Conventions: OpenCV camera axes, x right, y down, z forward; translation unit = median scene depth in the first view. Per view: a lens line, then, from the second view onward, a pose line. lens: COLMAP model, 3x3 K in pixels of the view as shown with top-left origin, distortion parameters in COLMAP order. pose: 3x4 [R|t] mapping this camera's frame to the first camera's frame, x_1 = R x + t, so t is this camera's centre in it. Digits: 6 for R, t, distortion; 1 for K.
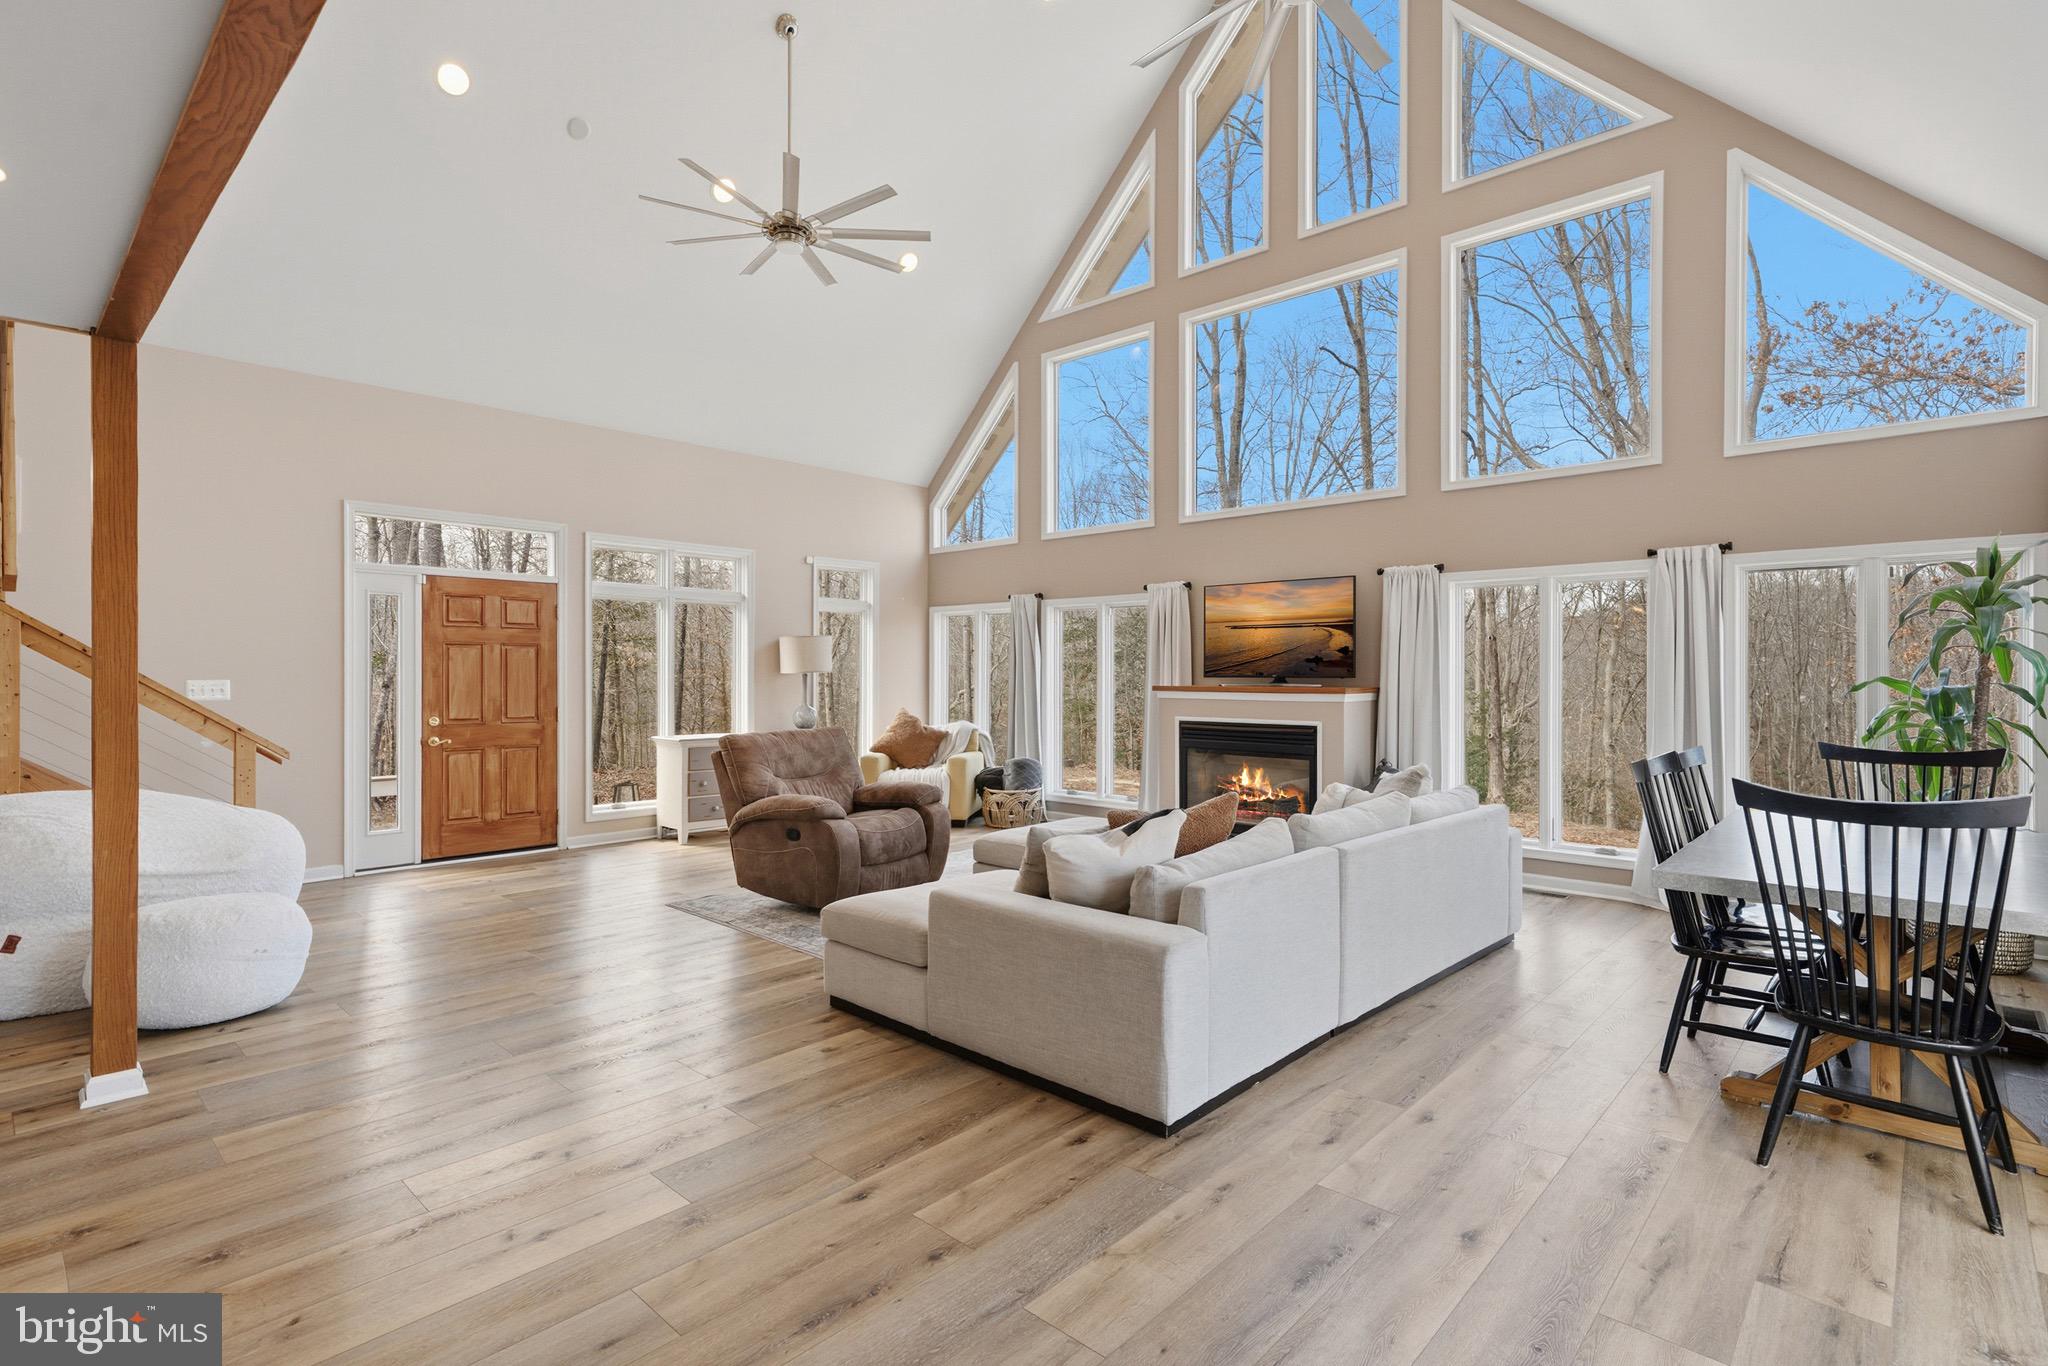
lens RADIAL K [[1015.7, 0, 1008.4], [0, 1015.7, 681.3], [0, 0, 1]] dist [0.008478, 0.000998]
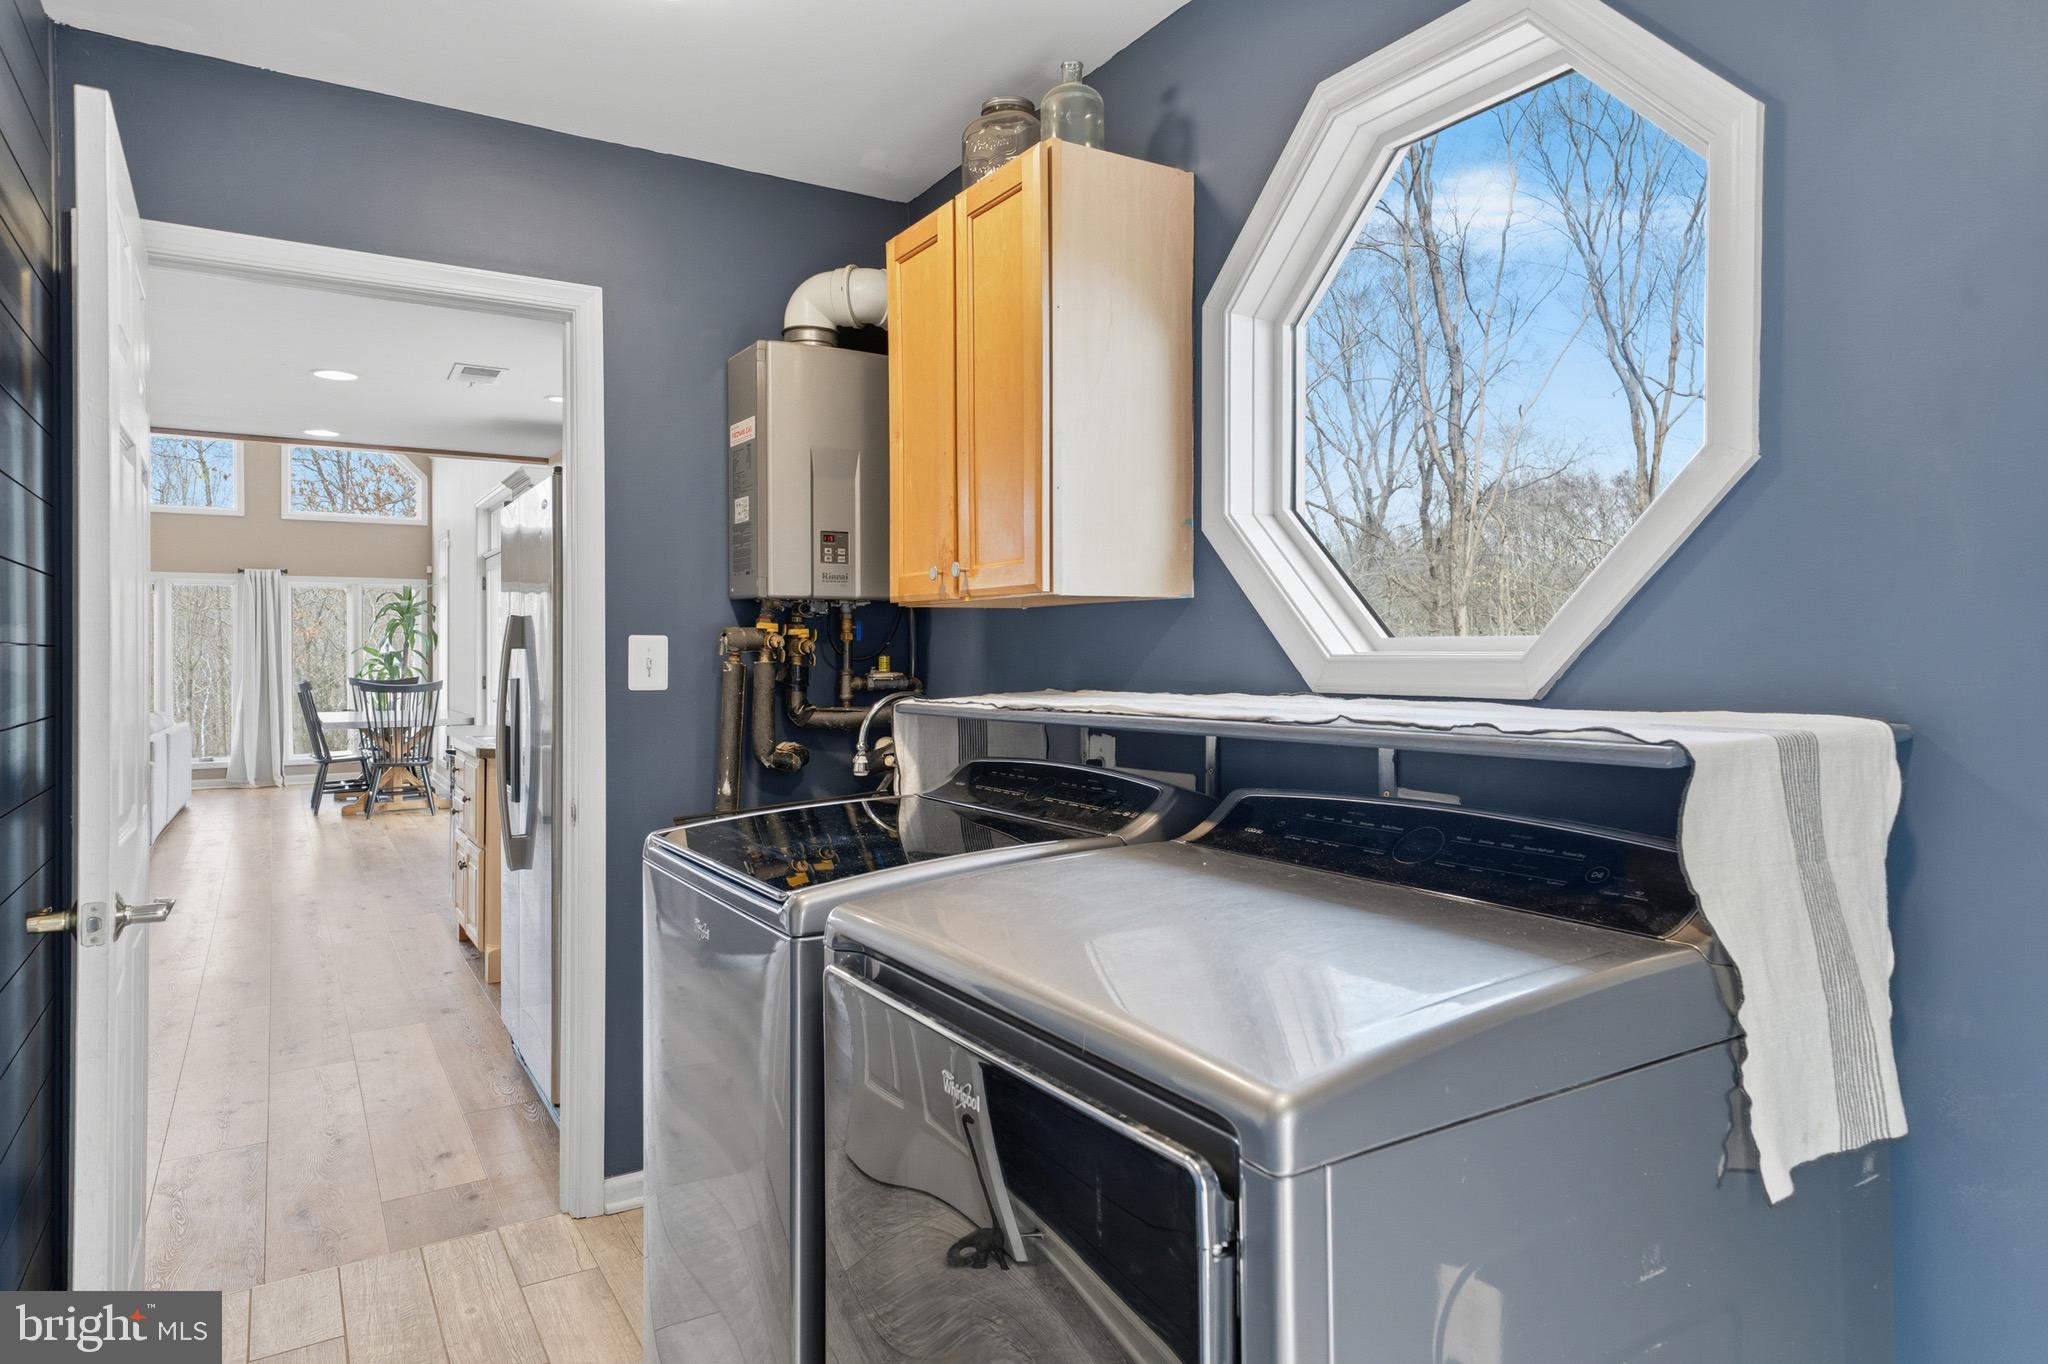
lens RADIAL K [[1245.7, 0, 1009.1], [0, 1245.7, 676.0], [0, 0, 1]] dist [0.018641, -0.000544]
pose [[0.300698, -0.024788, 0.953397, -1.135511], [0.007939, 0.999693, 0.023488, 0.006962], [-0.953687, 0.000507, 0.300802, -0.967425]]
